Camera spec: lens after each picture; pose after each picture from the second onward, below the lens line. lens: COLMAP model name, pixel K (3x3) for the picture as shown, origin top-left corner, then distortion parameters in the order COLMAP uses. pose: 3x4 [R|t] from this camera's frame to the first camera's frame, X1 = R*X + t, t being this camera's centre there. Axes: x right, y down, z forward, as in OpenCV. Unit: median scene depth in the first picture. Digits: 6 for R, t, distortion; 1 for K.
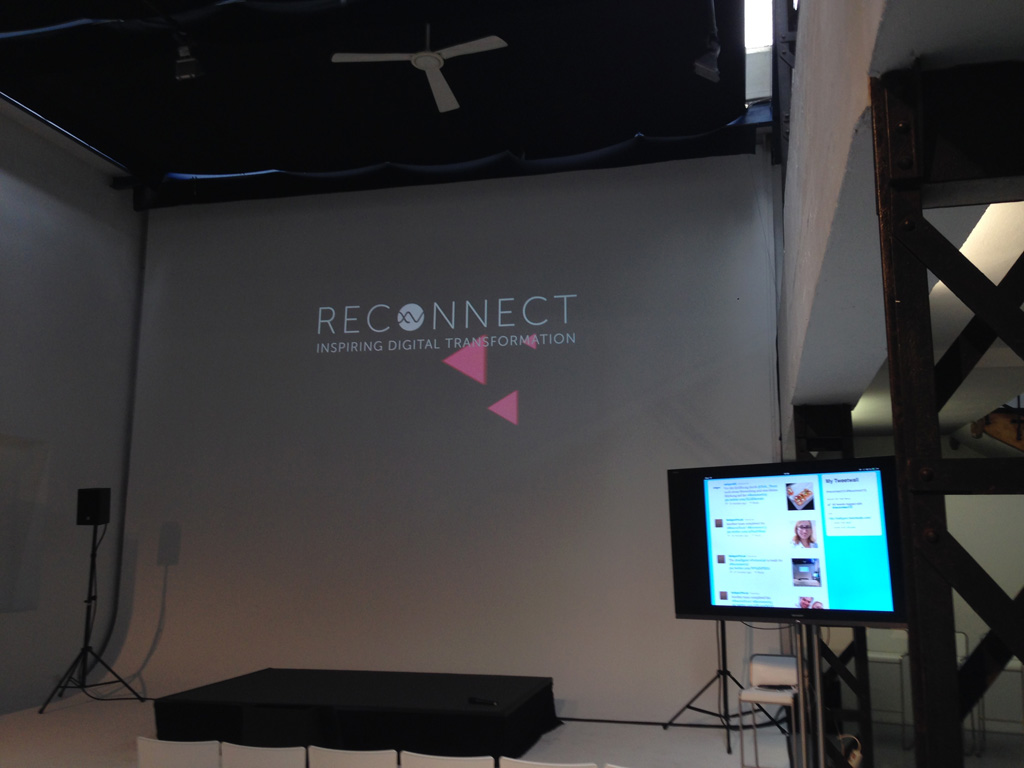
lens RADIAL K [[951.4, 0, 509.2], [0, 951.4, 389.3], [0, 0, 1]] dist [-0.050739, 0.000000]
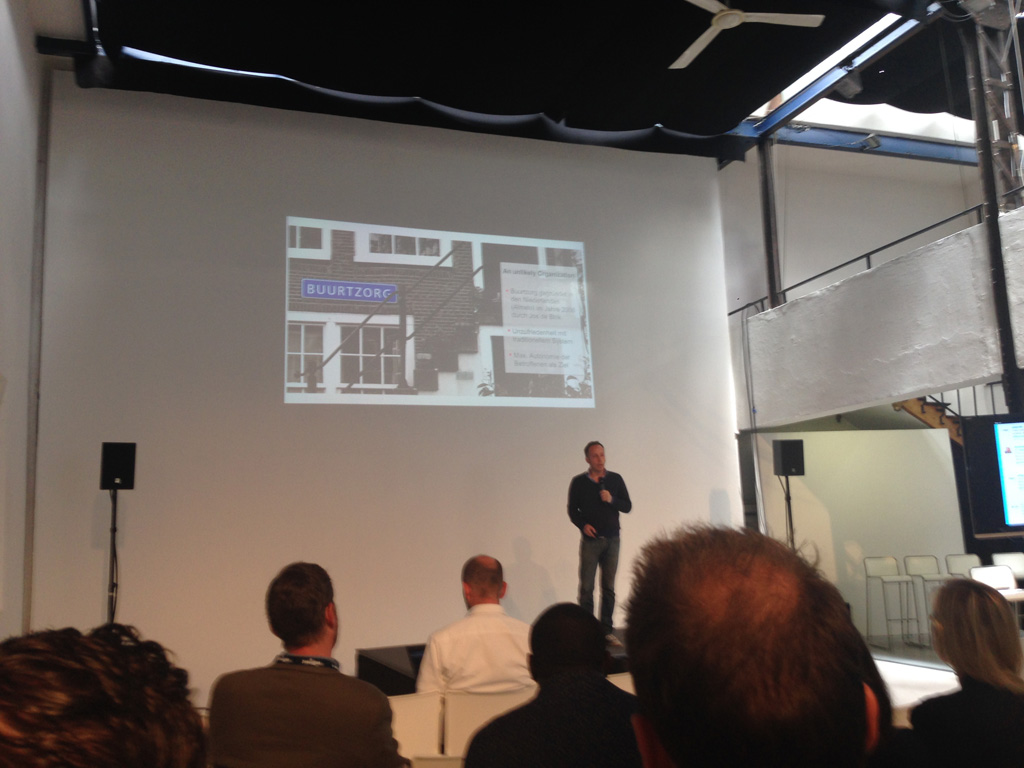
lens RADIAL K [[951.4, 0, 504.3], [0, 951.4, 386.4], [0, 0, 1]] dist [-0.050739, 0.000000]
pose [[0.829084, 0.053537, 0.556555, -0.579531], [-0.048738, 0.998536, -0.023449, 0.061038], [-0.556996, -0.007685, 0.830480, 0.195140]]
